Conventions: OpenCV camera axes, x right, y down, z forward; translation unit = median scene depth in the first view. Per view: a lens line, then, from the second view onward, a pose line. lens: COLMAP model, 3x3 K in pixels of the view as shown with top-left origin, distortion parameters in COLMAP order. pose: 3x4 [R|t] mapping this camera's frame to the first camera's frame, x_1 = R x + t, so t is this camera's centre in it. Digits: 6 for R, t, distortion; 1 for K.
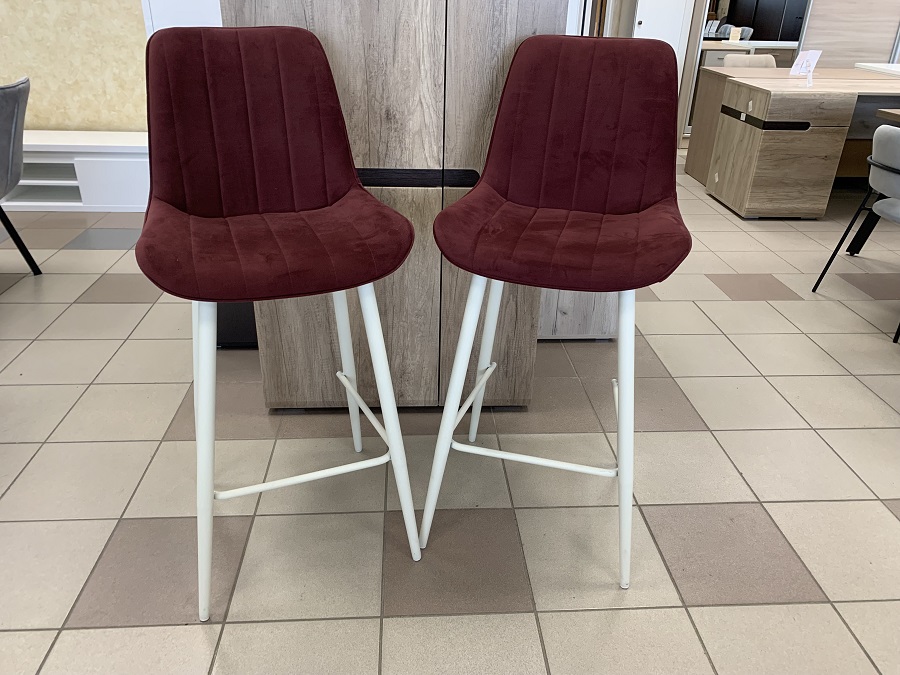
lens RADIAL K [[688.4, 0, 450.3], [0, 688.4, 328.2], [0, 0, 1]] dist [0.017720, -0.013051]
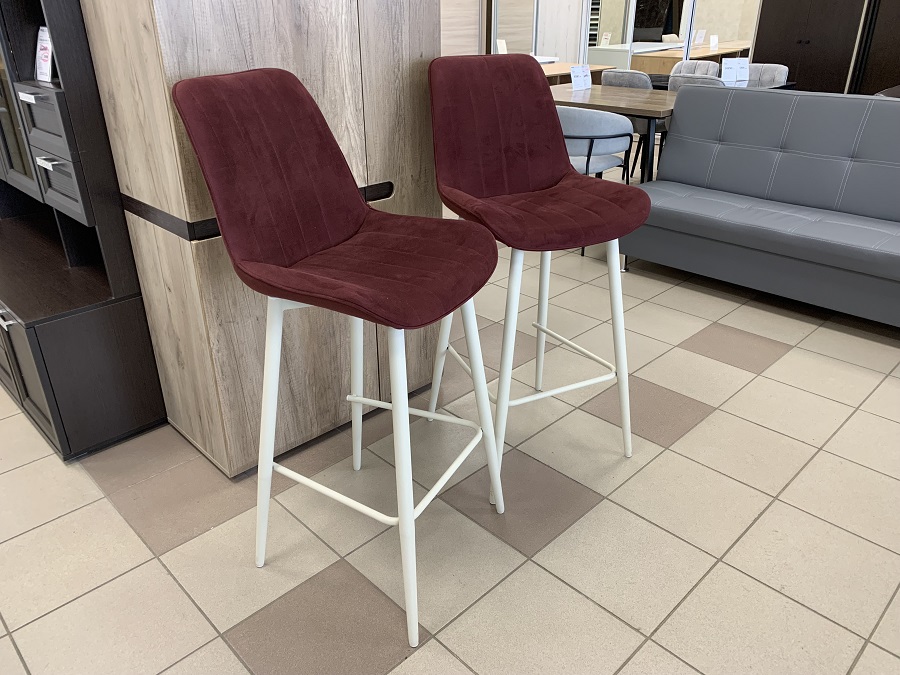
lens RADIAL K [[688.4, 0, 447.5], [0, 688.4, 328.2], [0, 0, 1]] dist [0.017720, -0.013051]
pose [[0.756001, -0.303651, 0.579878, -0.548298], [0.309863, 0.946360, 0.091582, -0.071065], [-0.576582, 0.110446, 0.809540, 0.068040]]
